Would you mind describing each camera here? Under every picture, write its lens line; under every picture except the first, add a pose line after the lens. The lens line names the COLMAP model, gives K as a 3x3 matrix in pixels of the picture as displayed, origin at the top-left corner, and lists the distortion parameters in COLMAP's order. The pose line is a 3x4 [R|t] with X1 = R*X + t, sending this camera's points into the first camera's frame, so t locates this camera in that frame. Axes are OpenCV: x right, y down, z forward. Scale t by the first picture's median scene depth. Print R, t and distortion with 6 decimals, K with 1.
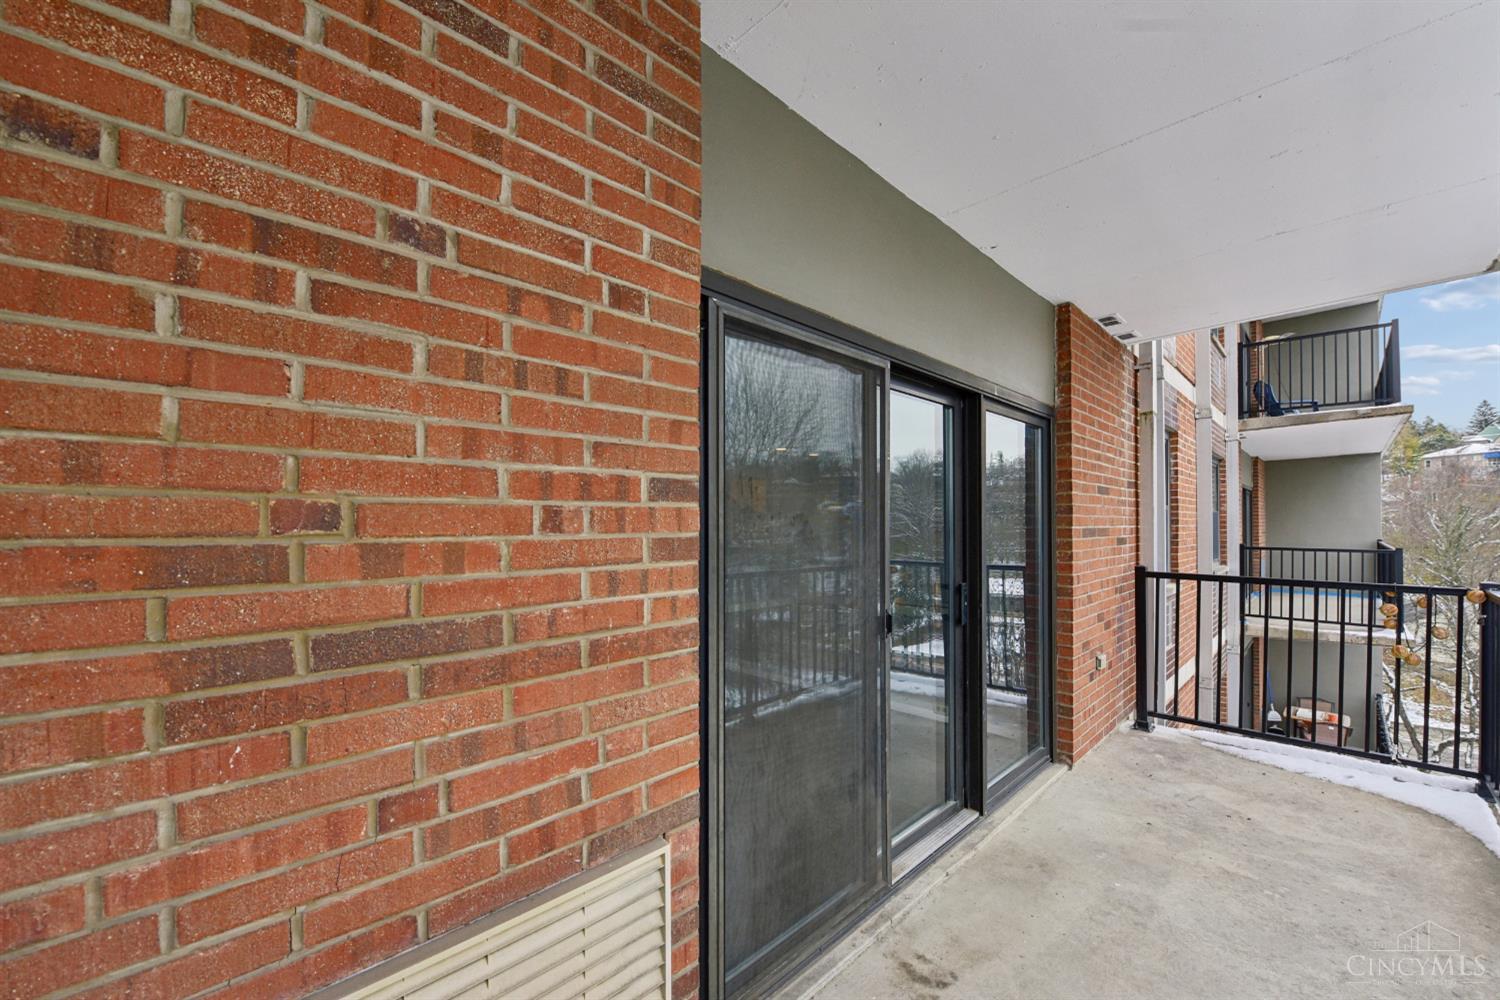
lens RADIAL K [[608.4, 0, 790.4], [0, 608.4, 506.9], [0, 0, 1]] dist [-0.011957, -0.002856]
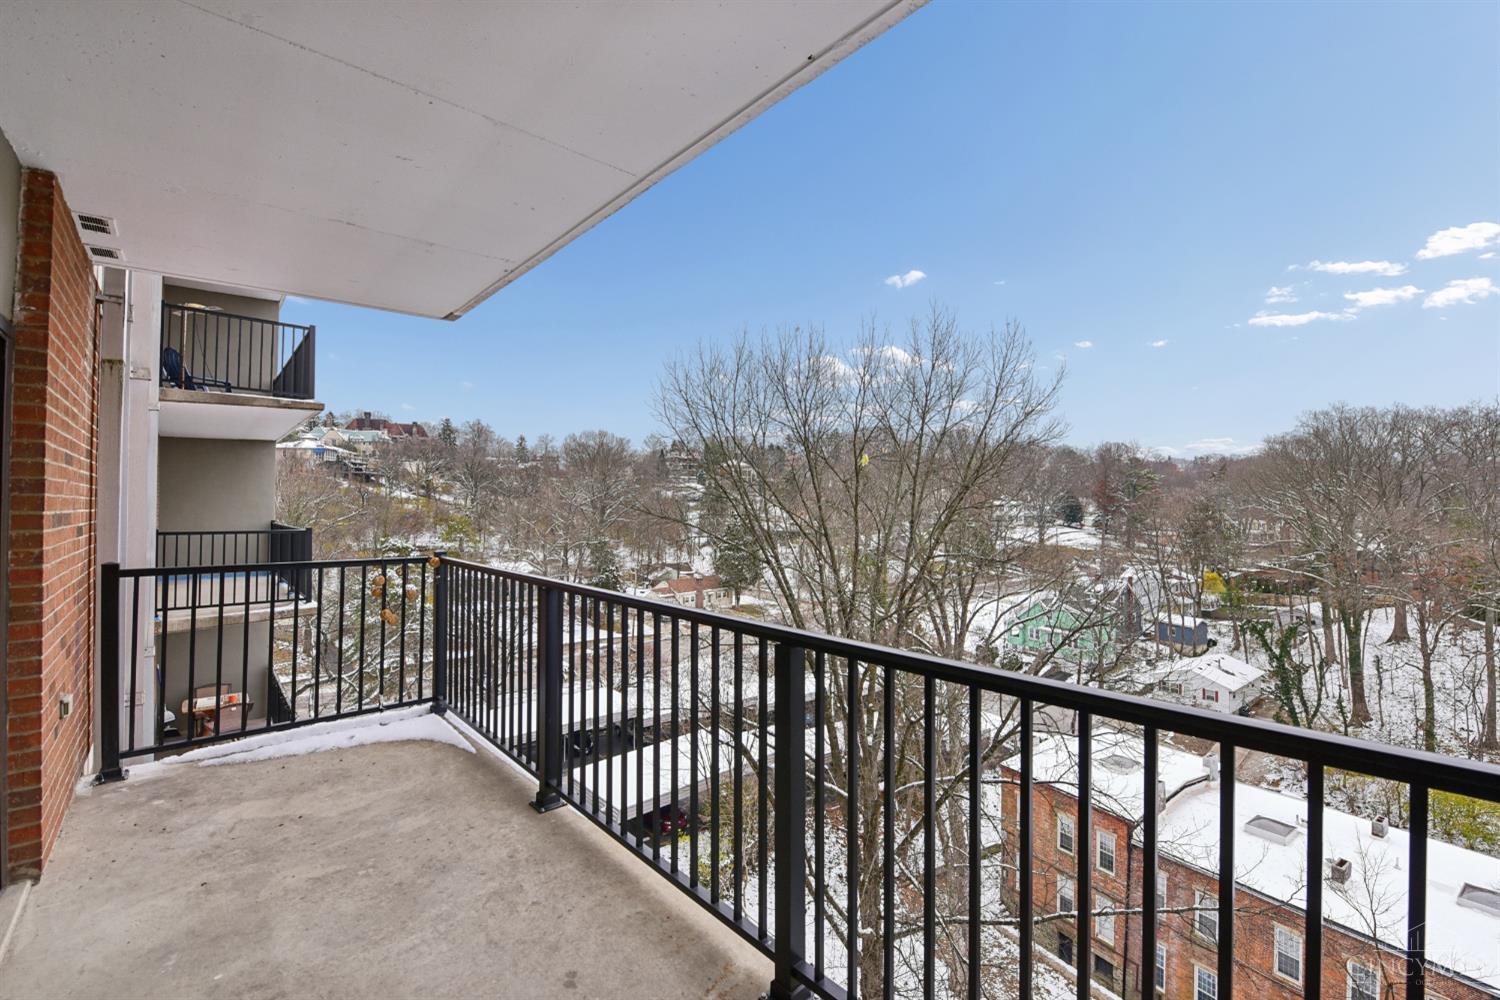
lens RADIAL K [[608.4, 0, 746.5], [0, 608.4, 489.7], [0, 0, 1]] dist [-0.011957, -0.002856]
pose [[0.084965, 0.025938, 0.996046, -0.060394], [-0.027453, 0.999343, -0.023682, 0.001679], [-0.996006, -0.025332, 0.085621, 0.097965]]
